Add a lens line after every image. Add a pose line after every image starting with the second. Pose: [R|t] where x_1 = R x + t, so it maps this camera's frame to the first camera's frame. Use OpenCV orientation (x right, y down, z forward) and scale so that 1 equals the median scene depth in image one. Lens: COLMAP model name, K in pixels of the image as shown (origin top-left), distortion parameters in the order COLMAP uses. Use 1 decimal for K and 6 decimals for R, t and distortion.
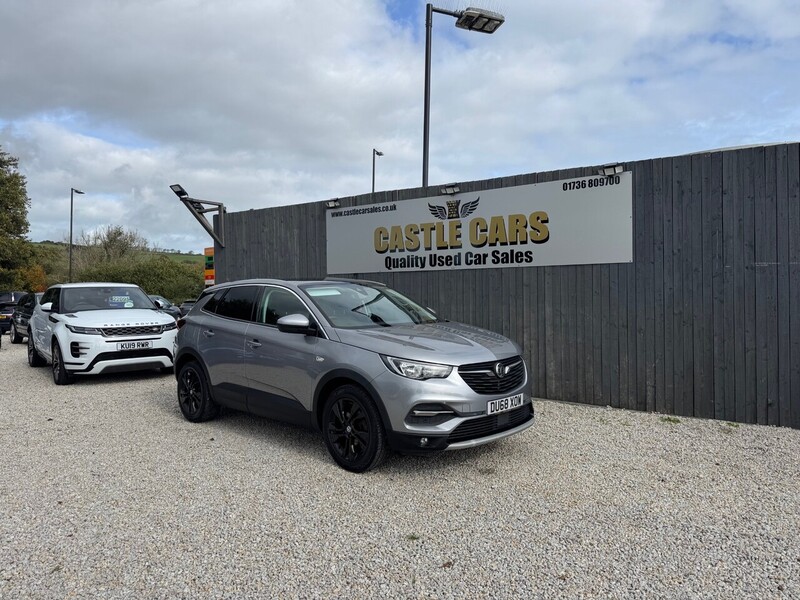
lens RADIAL K [[567.8, 0, 399.0], [0, 567.8, 296.2], [0, 0, 1]] dist [0.079526, -0.112145]
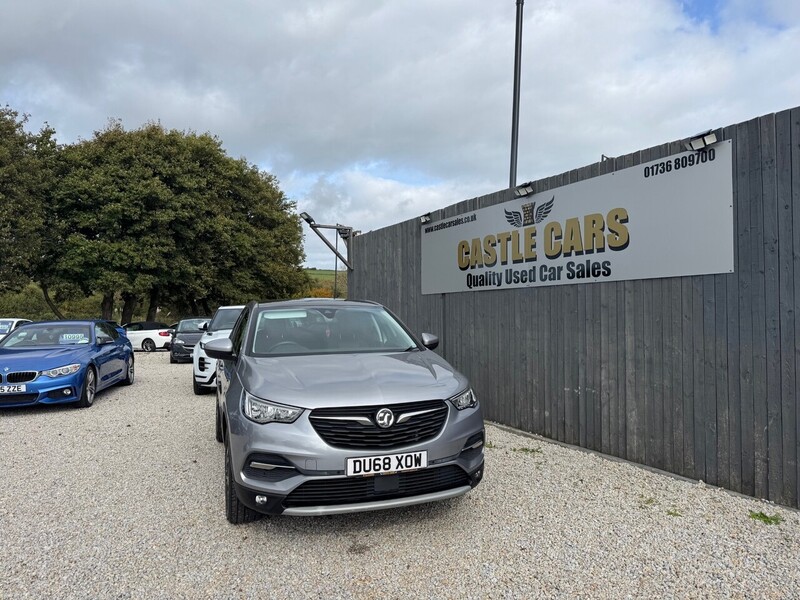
lens RADIAL K [[568.5, 0, 397.7], [0, 568.5, 301.0], [0, 0, 1]] dist [0.042588, -0.048570]
pose [[0.891577, -0.005860, -0.452832, 0.309920], [-0.007166, 0.999609, -0.027045, -0.003344], [0.452813, 0.027358, 0.891186, 0.188374]]
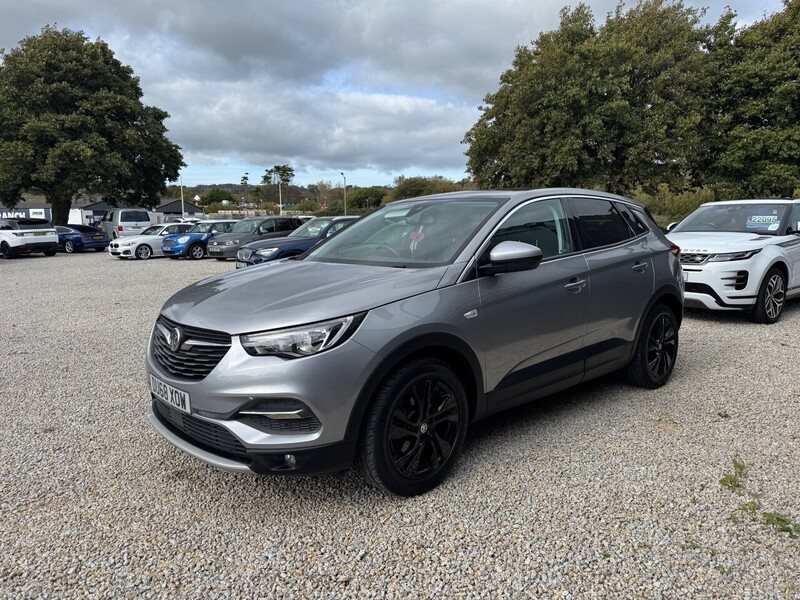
lens RADIAL K [[570.7, 0, 405.2], [0, 570.7, 295.9], [0, 0, 1]] dist [0.074038, -0.096069]
pose [[-0.061196, 0.141827, -0.987998, 0.444706], [-0.002769, 0.989825, 0.142261, -0.003403], [0.998122, 0.011441, -0.060181, 0.741004]]
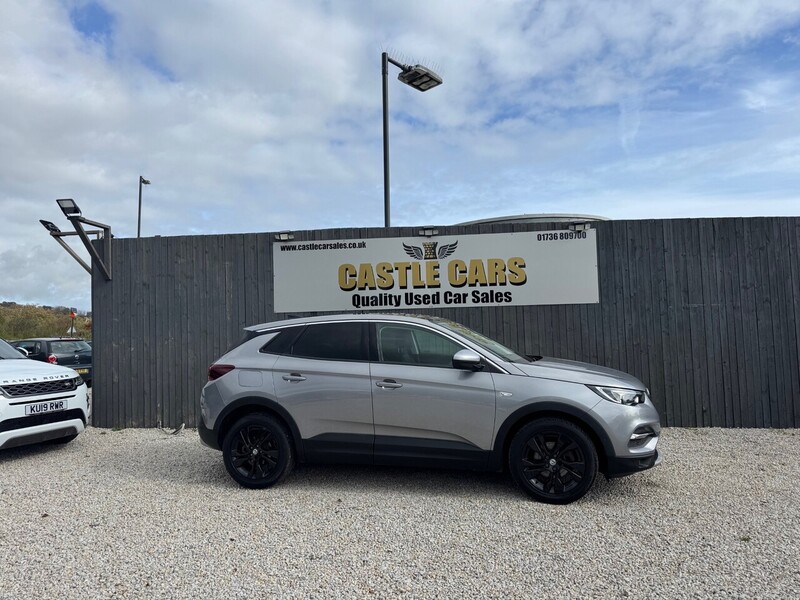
lens RADIAL K [[570.7, 0, 405.2], [0, 570.7, 295.9], [0, 0, 1]] dist [0.074038, -0.096069]
pose [[0.873723, 0.018383, 0.486075, -0.467082], [0.018347, 0.997329, -0.070698, 0.003758], [-0.486077, 0.070689, 0.871052, 0.120743]]
